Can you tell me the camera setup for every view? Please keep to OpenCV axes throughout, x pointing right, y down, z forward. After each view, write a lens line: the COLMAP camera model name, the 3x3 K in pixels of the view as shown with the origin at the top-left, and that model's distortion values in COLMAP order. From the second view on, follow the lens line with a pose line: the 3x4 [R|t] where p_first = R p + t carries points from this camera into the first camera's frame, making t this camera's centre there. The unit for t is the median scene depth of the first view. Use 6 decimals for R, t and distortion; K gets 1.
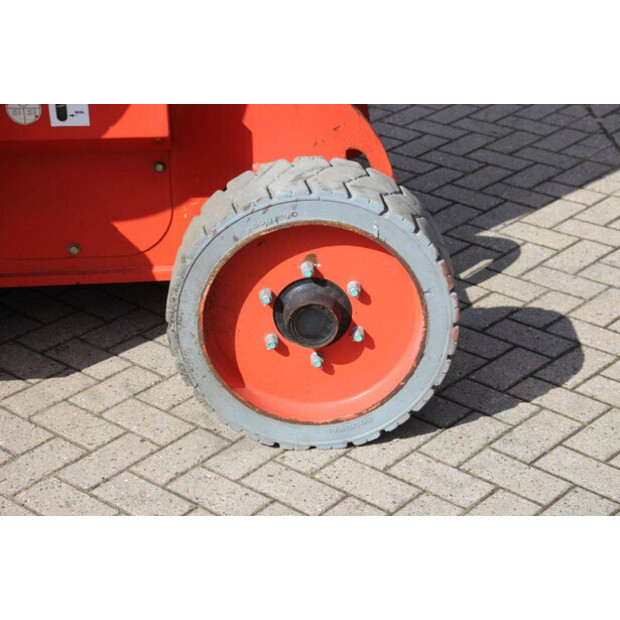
lens RADIAL K [[1488.4, 0, 311.4], [0, 1488.4, 312.3], [0, 0, 1]] dist [0.372151, 0.000000]
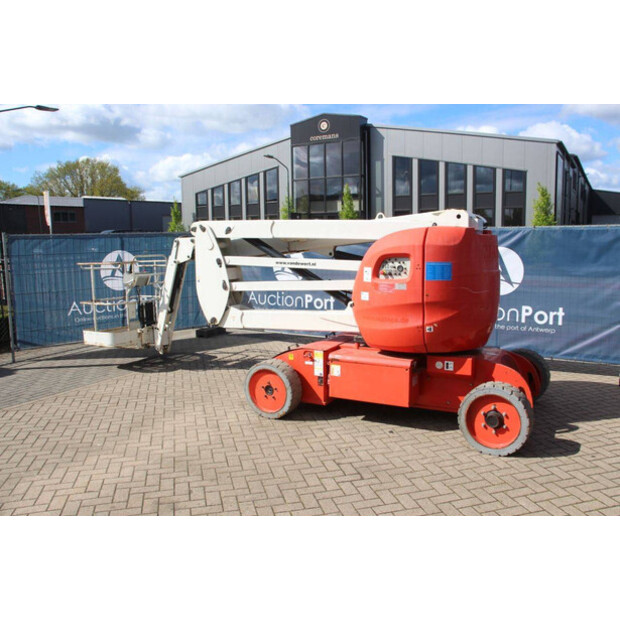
lens RADIAL K [[513.1, 0, 317.5], [0, 513.1, 313.8], [0, 0, 1]] dist [-0.154876, 0.129833]
pose [[0.832691, 0.070077, -0.549285, 0.324758], [-0.240893, 0.939019, -0.245385, 0.178603], [0.498594, 0.336649, 0.798794, -0.407316]]
